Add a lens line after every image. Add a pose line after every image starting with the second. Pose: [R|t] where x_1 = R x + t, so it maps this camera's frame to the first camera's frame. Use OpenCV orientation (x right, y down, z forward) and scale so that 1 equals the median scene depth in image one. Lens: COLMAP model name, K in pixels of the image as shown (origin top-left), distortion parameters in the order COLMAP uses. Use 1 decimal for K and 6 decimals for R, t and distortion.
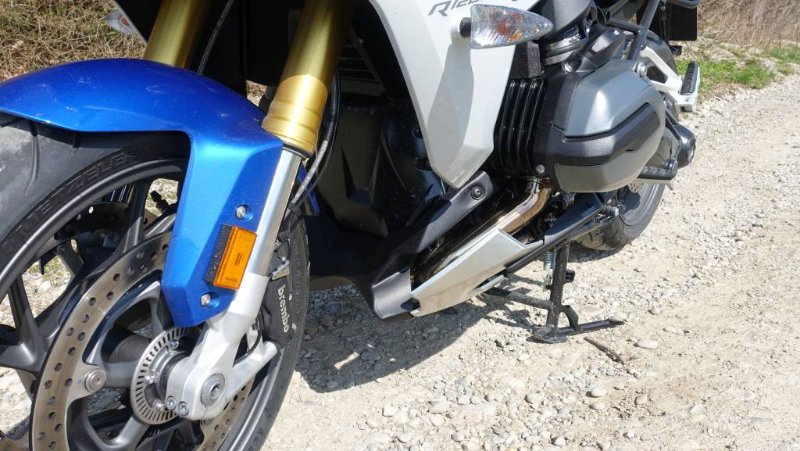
lens RADIAL K [[700.4, 0, 399.0], [0, 700.4, 231.6], [0, 0, 1]] dist [-0.049006, 0.005406]
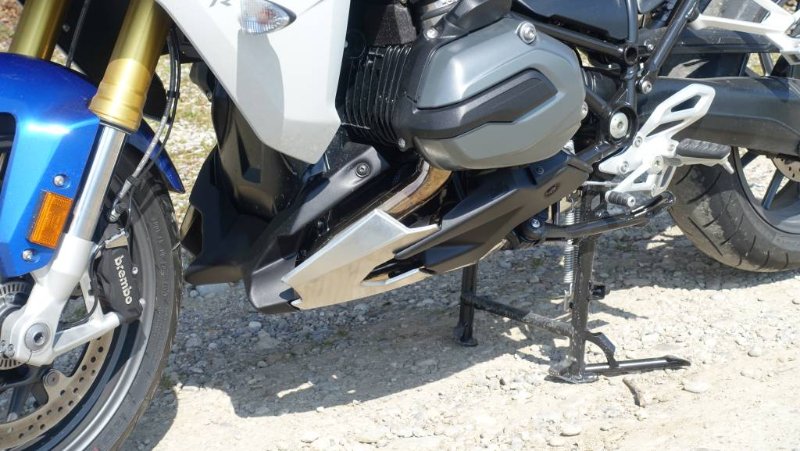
lens RADIAL K [[1612.2, 0, 399.9], [0, 1612.2, 226.9], [0, 0, 1]] dist [-0.254739, 0.000000]
pose [[0.959703, 0.013836, -0.280677, 0.794412], [-0.025727, 0.998919, -0.038724, 0.102491], [0.279837, 0.044385, 0.959021, -1.028366]]
